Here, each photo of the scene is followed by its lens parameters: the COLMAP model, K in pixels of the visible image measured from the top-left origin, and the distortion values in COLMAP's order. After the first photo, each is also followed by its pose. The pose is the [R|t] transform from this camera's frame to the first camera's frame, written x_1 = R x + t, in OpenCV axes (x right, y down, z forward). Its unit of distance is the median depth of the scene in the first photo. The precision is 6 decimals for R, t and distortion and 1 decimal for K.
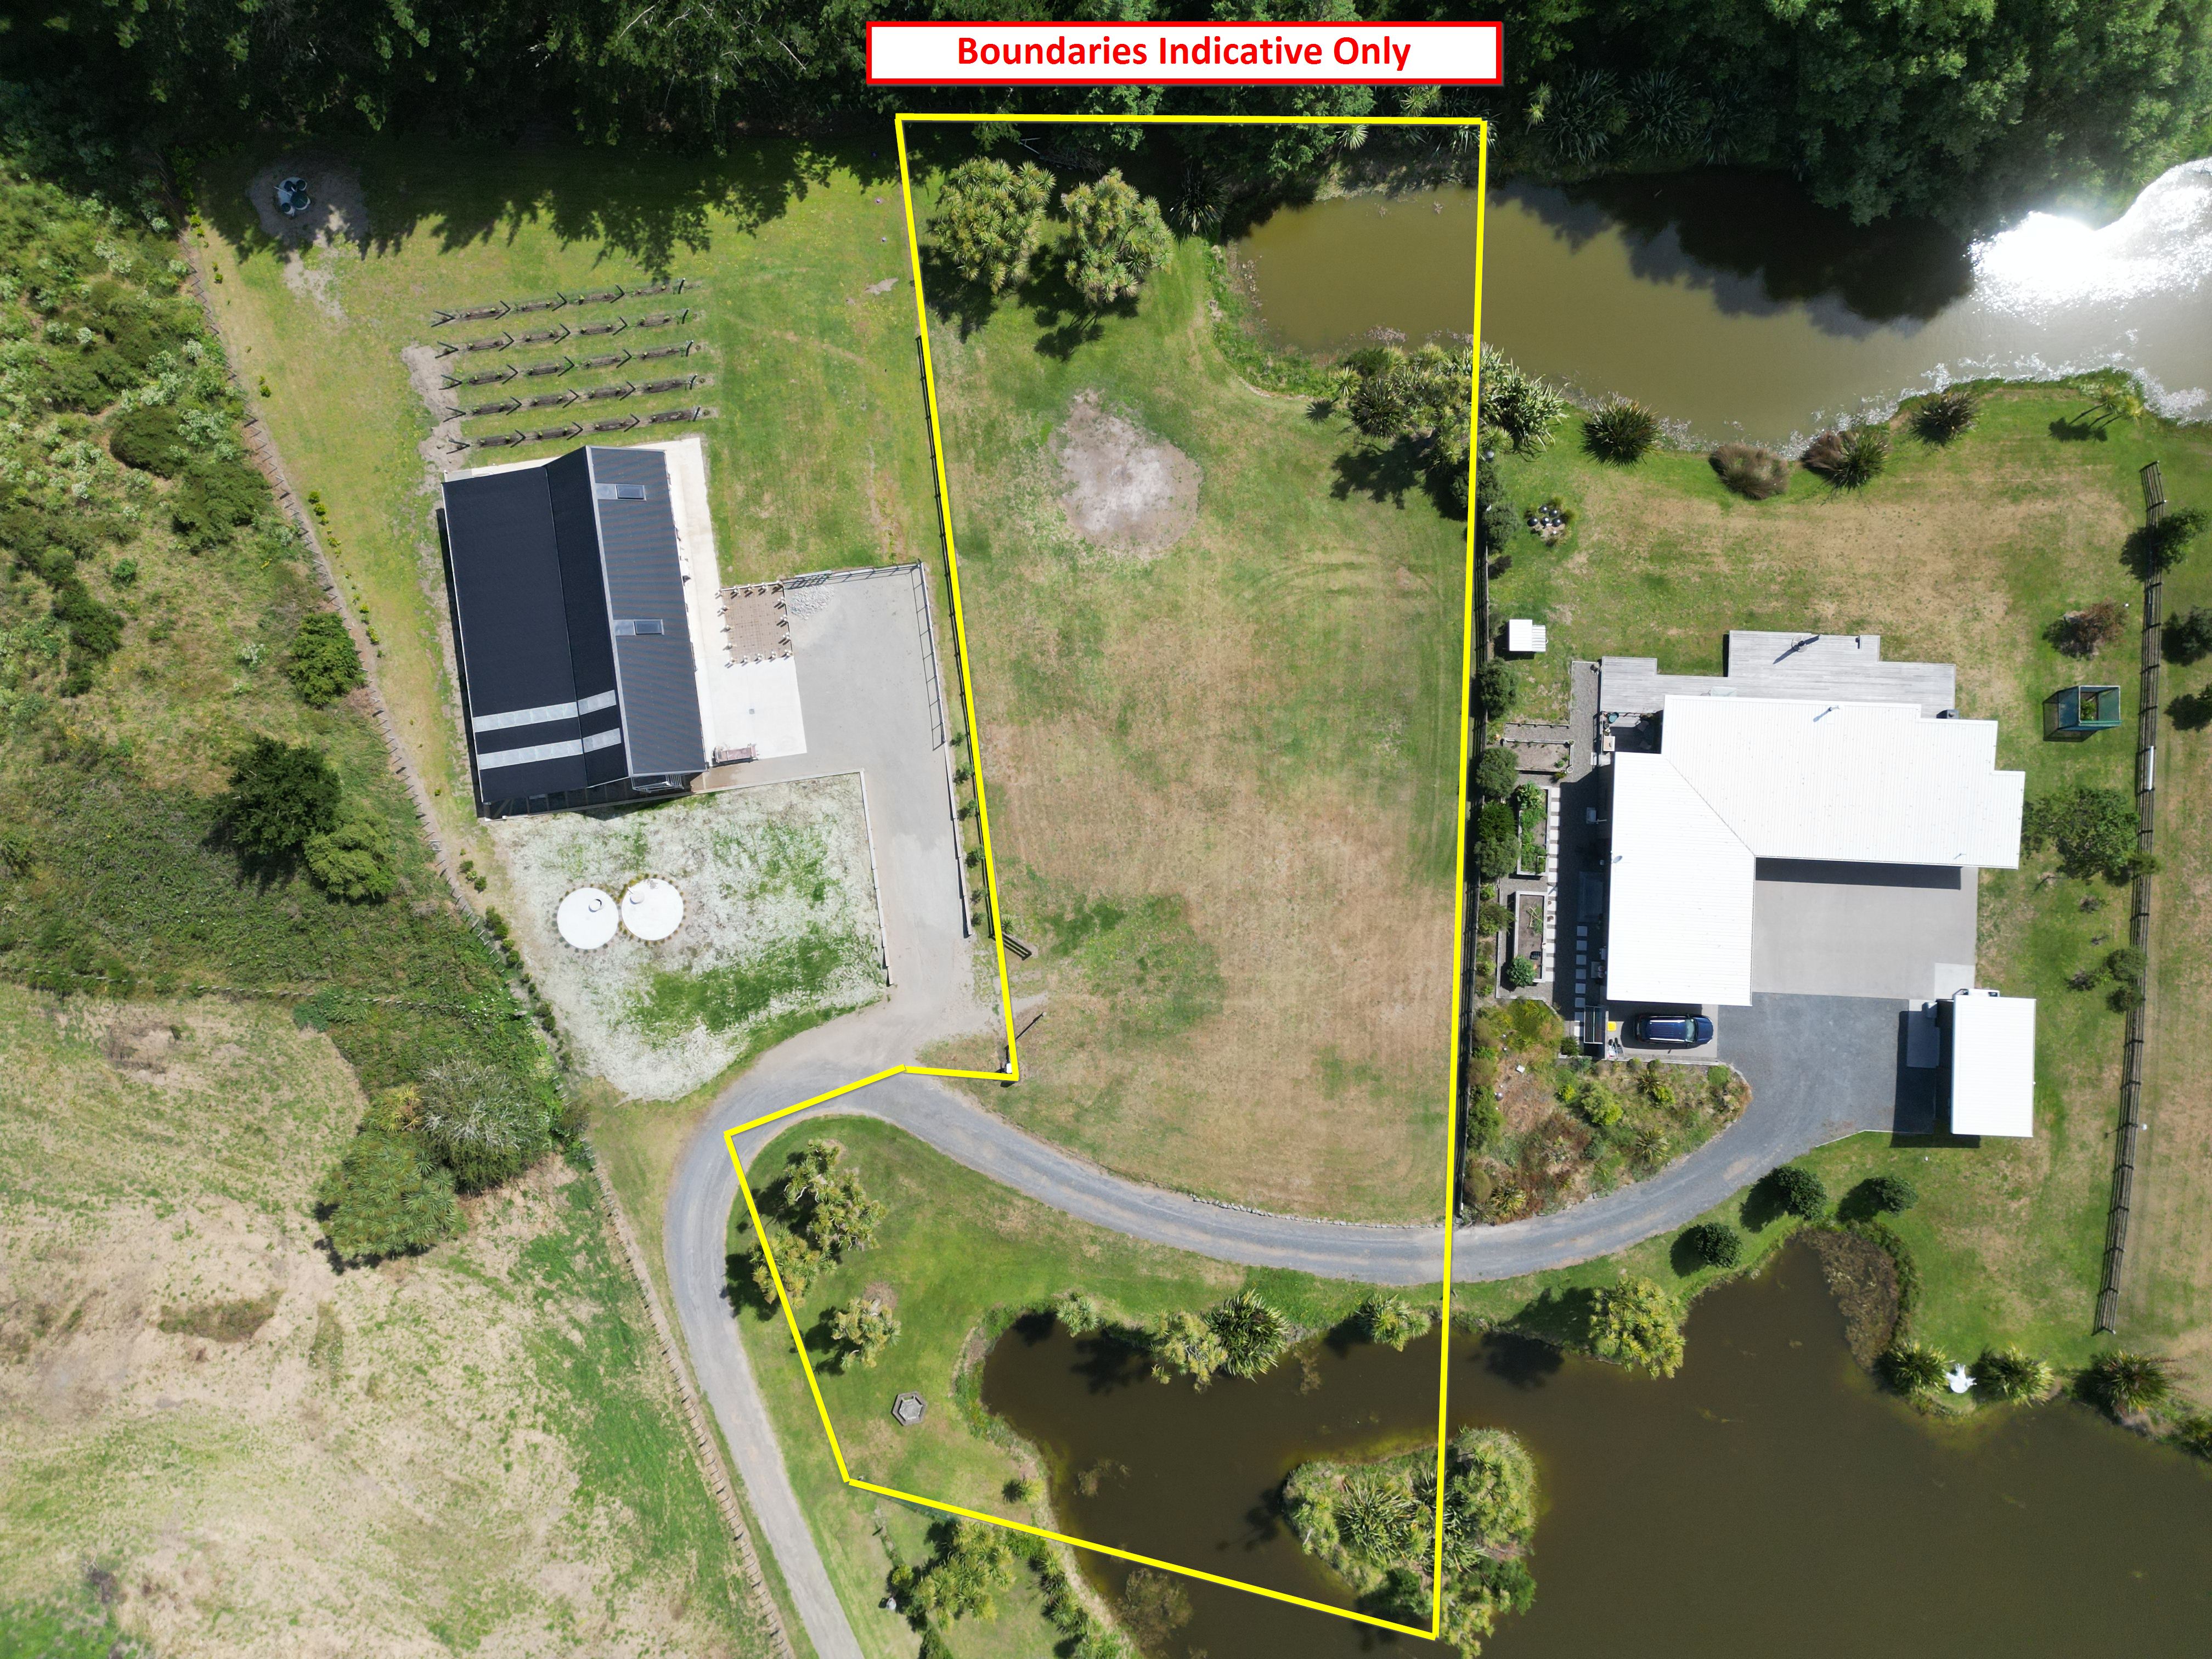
lens RADIAL K [[1539.3, 0, 1109.5], [0, 1539.3, 825.1], [0, 0, 1]] dist [0.085520, -0.089581]
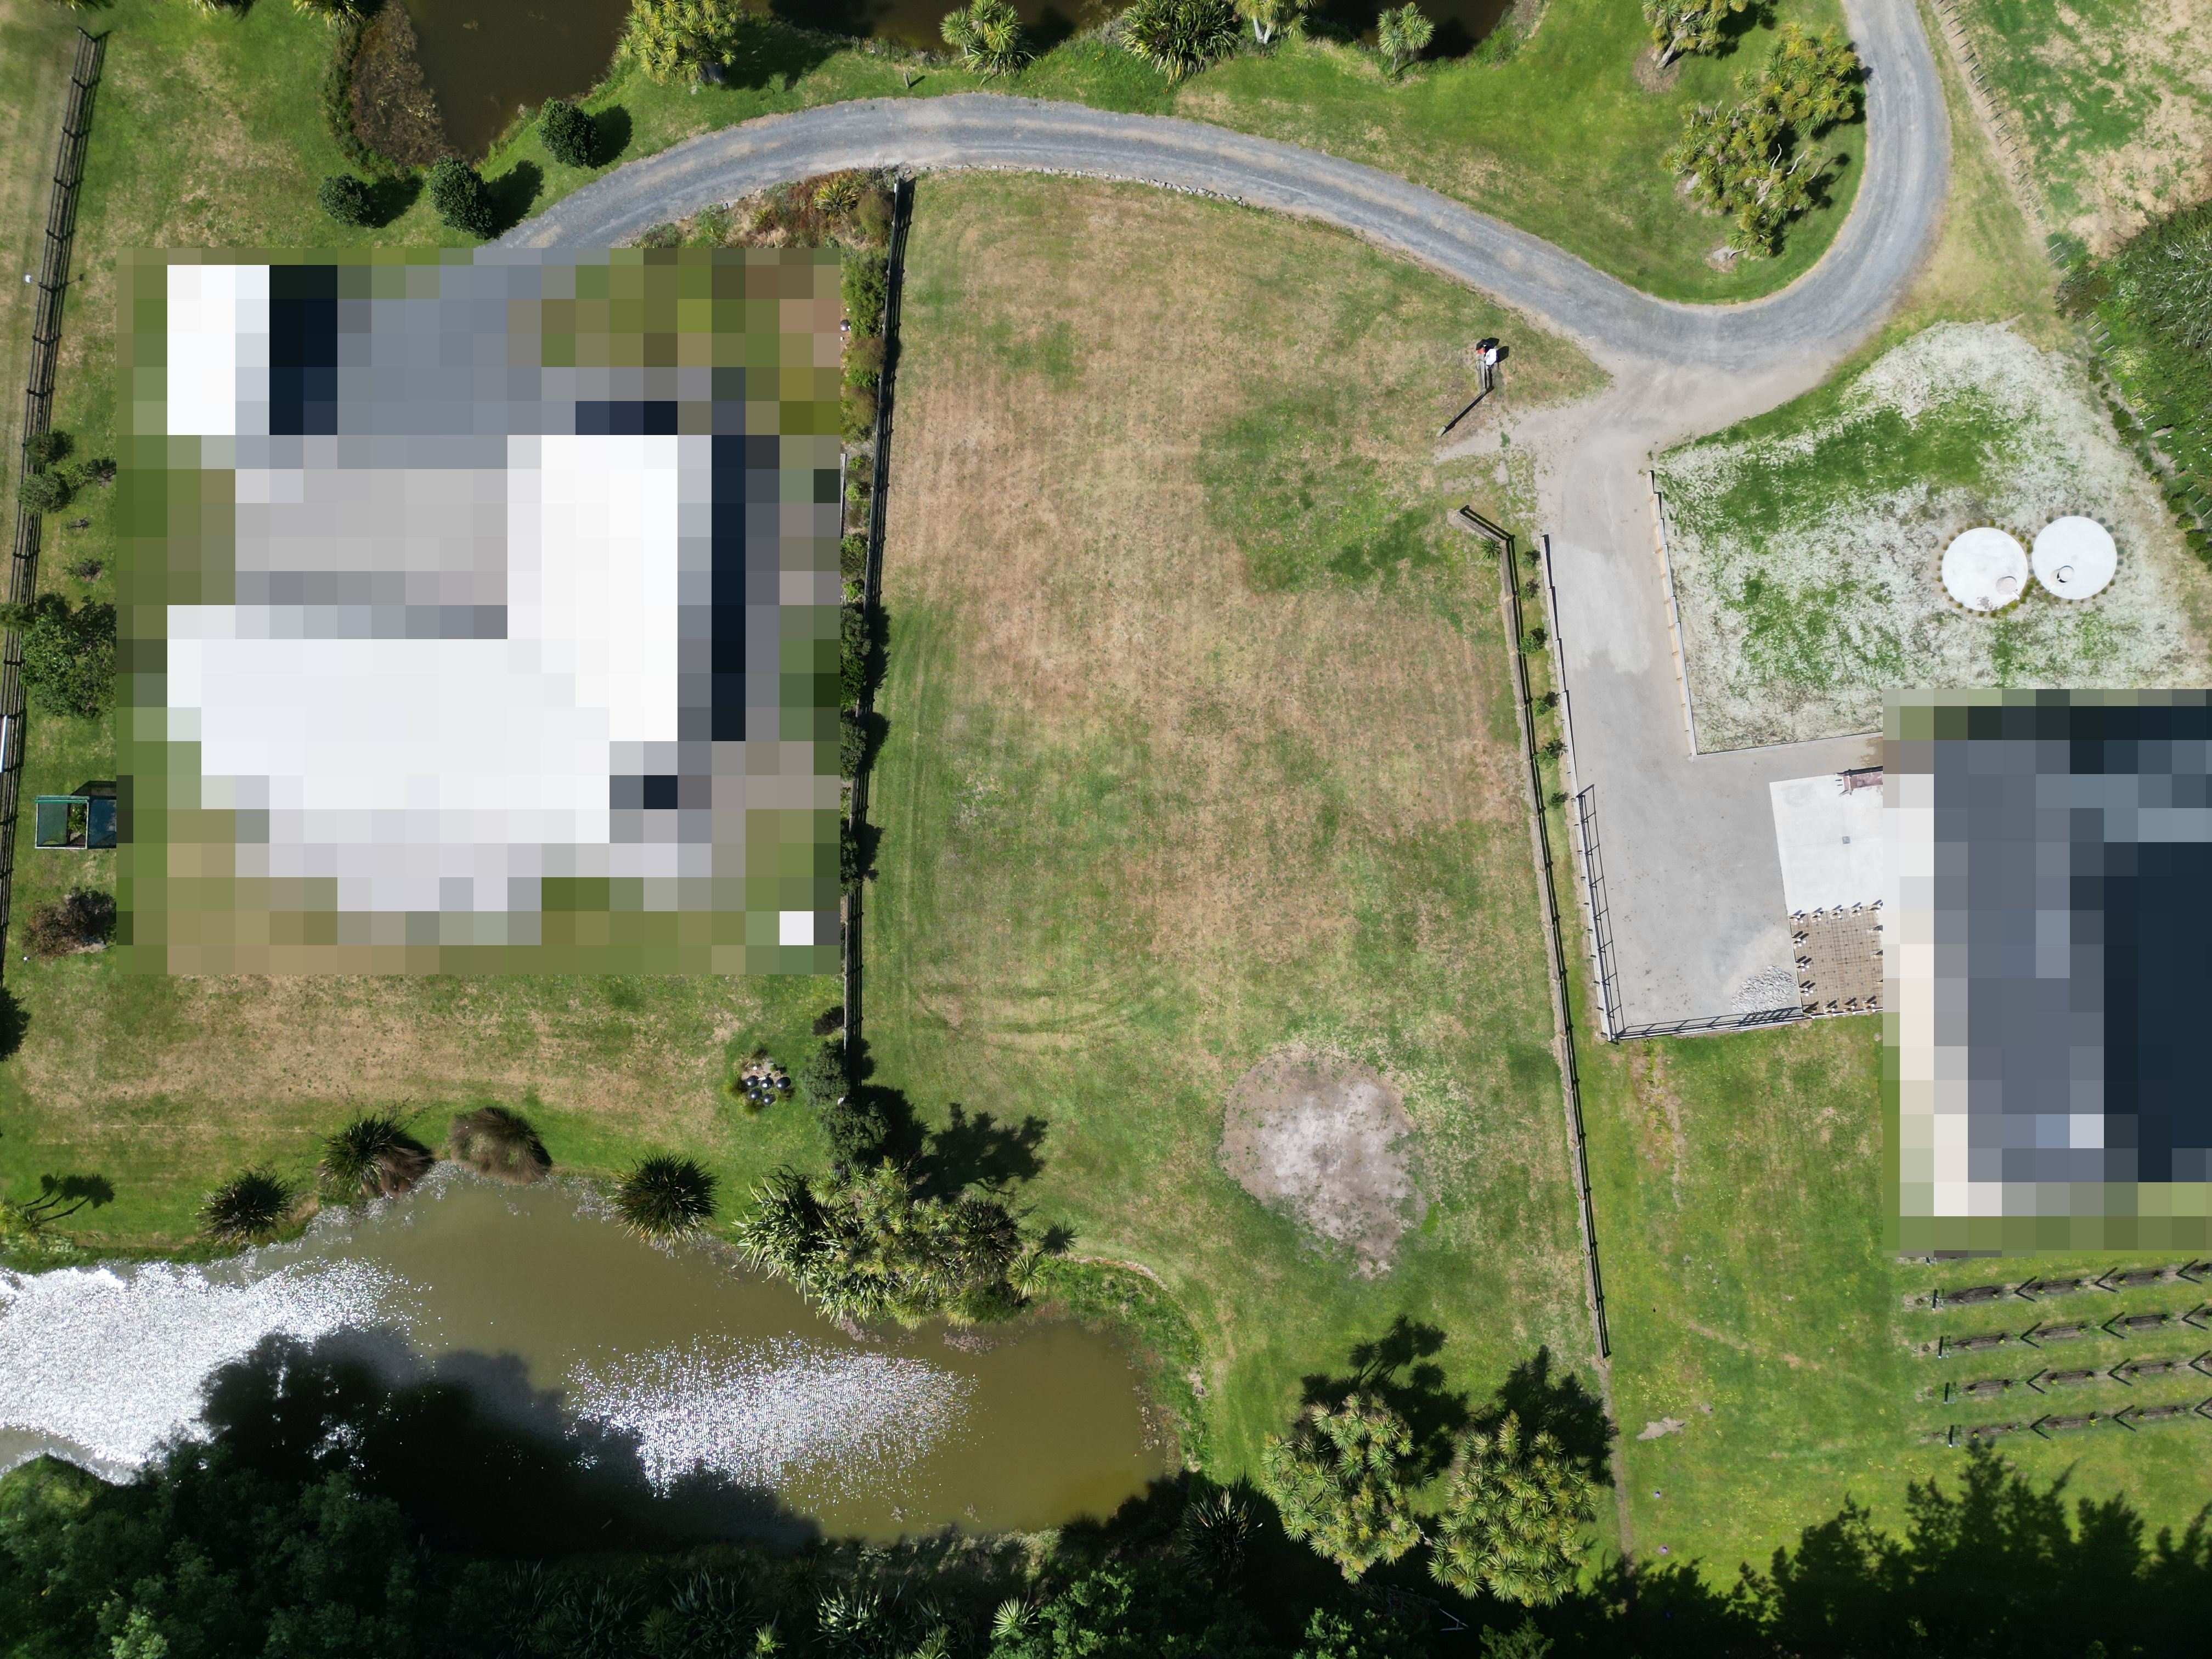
lens RADIAL K [[1561.8, 0, 1106.3], [0, 1561.8, 825.1], [0, 0, 1]] dist [0.070744, -0.057458]
pose [[-0.999054, -0.010755, 0.042135, 0.085516], [0.013206, -0.998209, 0.058346, -0.113998], [0.041432, 0.058847, 0.997407, 0.239659]]
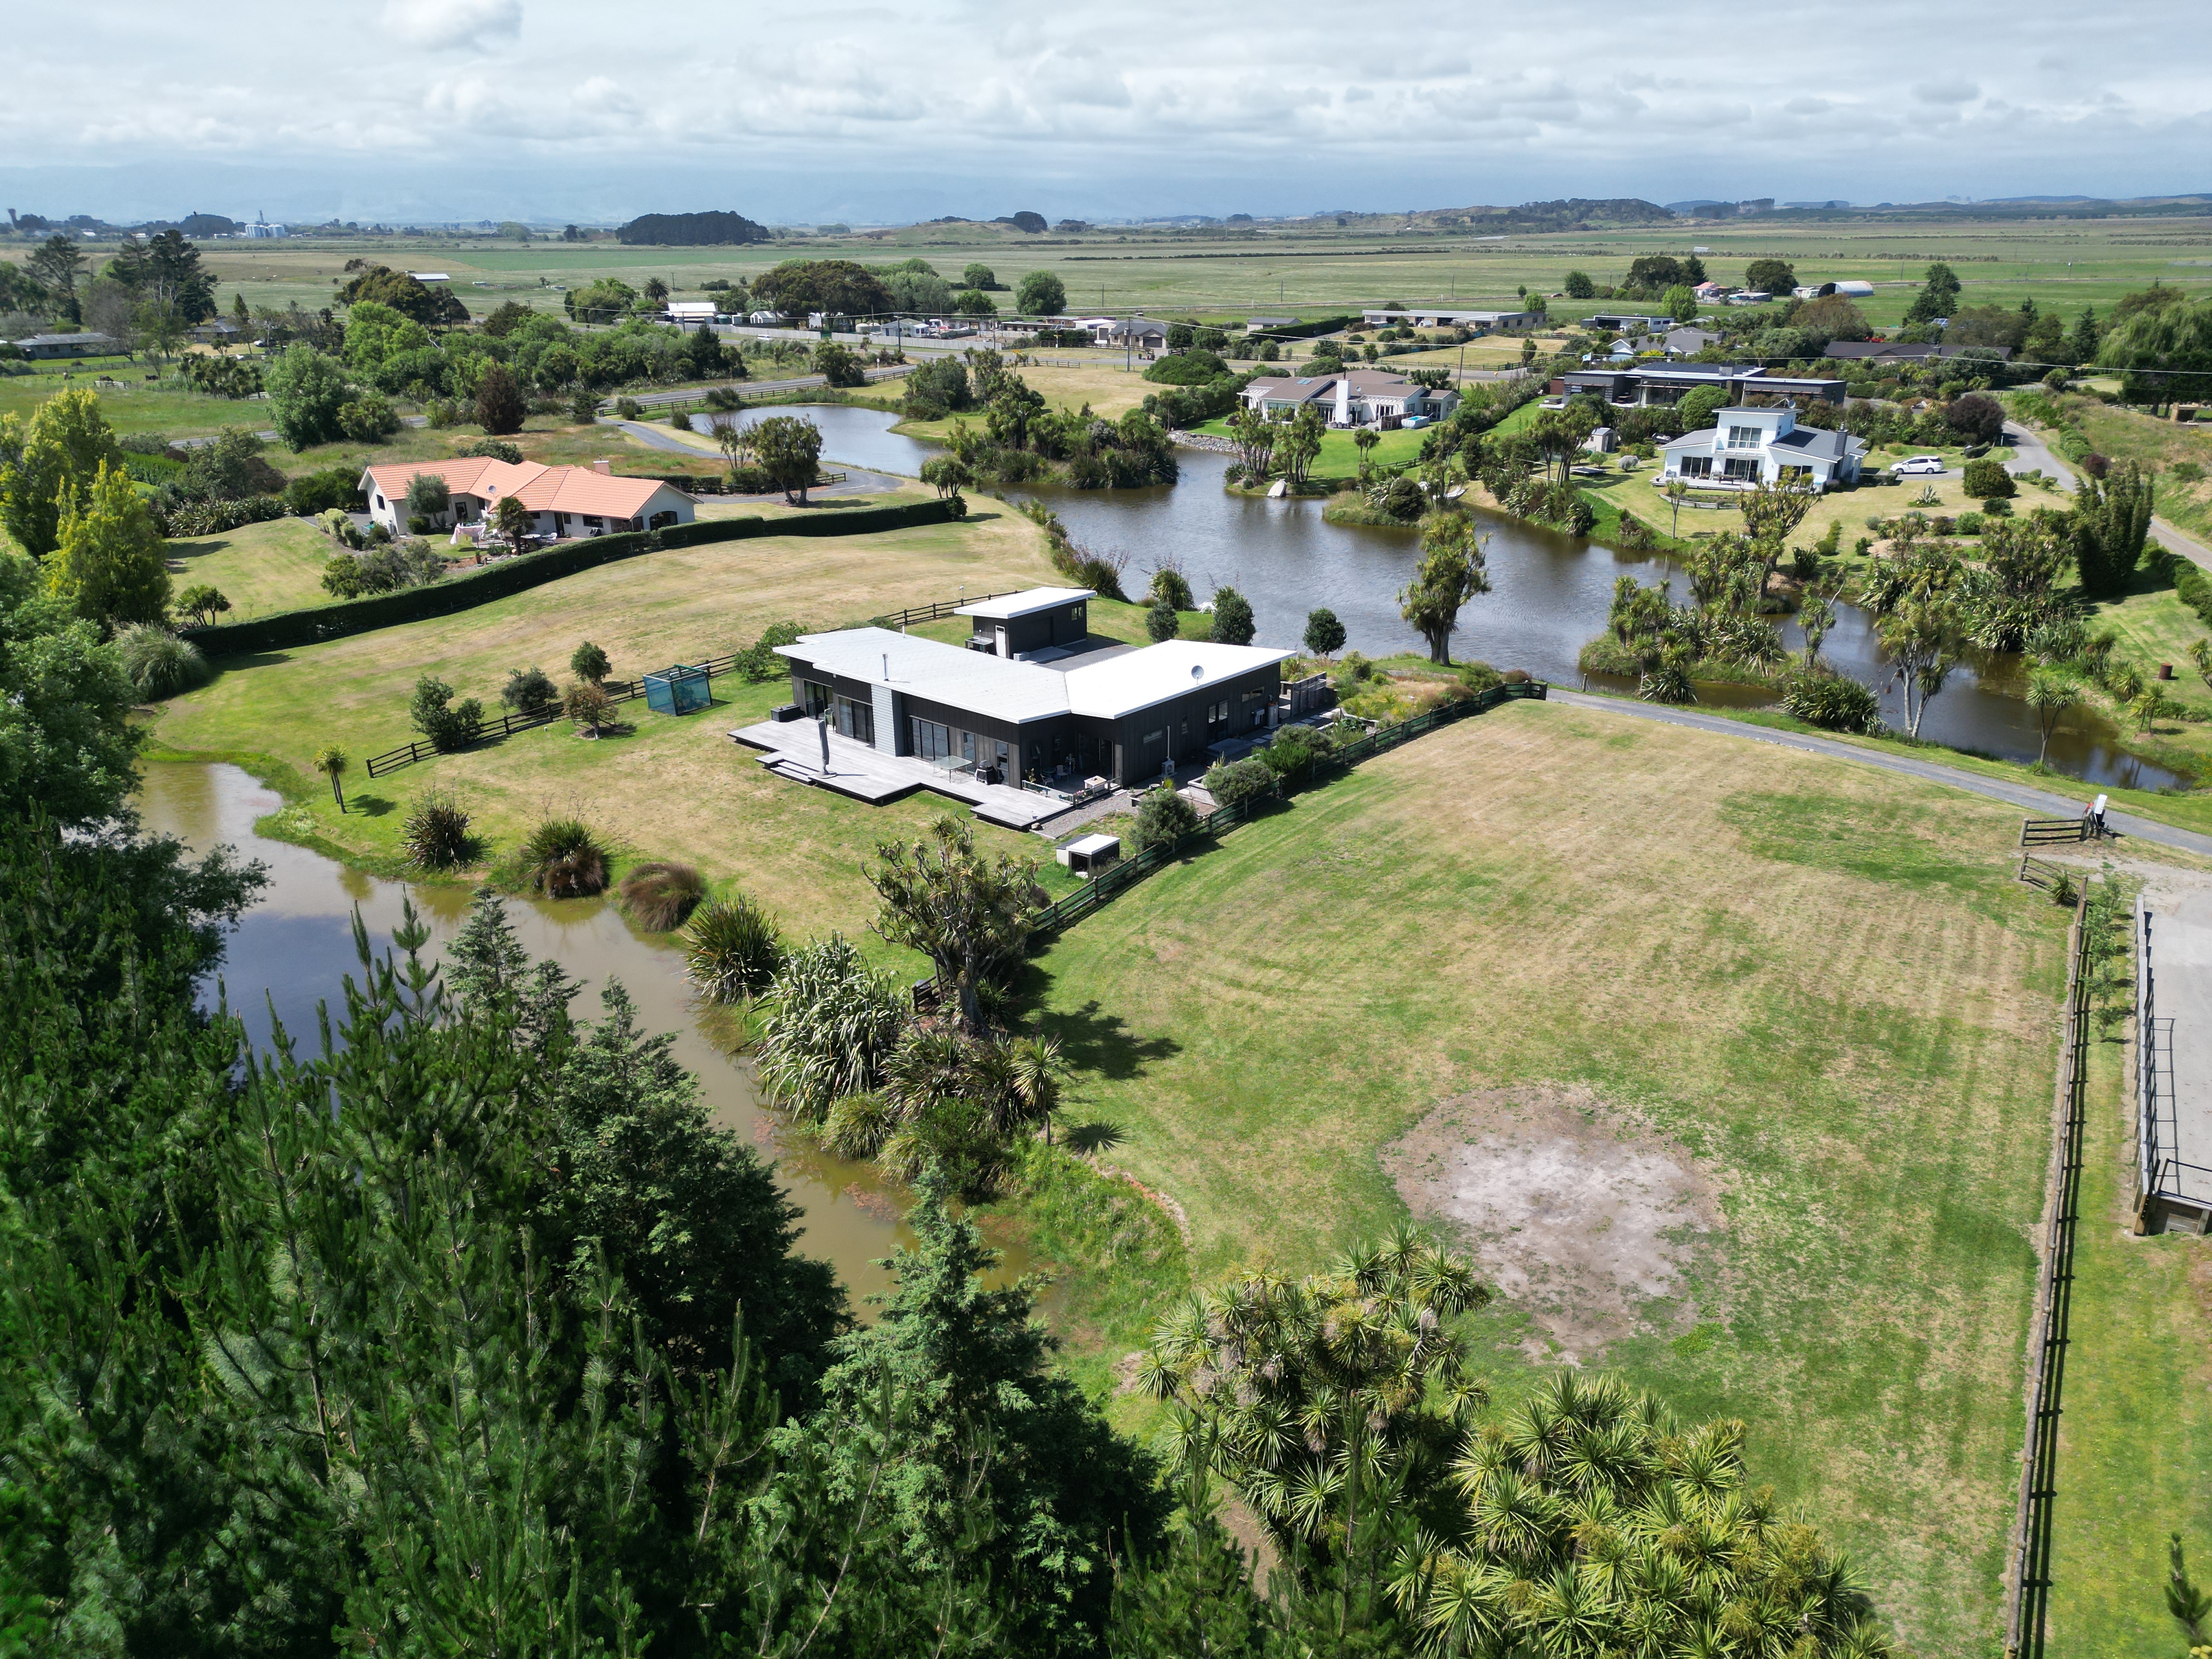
lens RADIAL K [[1539.3, 0, 1109.5], [0, 1539.3, 825.1], [0, 0, 1]] dist [0.085520, -0.089581]
pose [[-0.779229, -0.198772, 0.594383, -0.134198], [0.626700, -0.257638, 0.735438, -0.603879], [0.006952, 0.945575, 0.325329, 0.772775]]
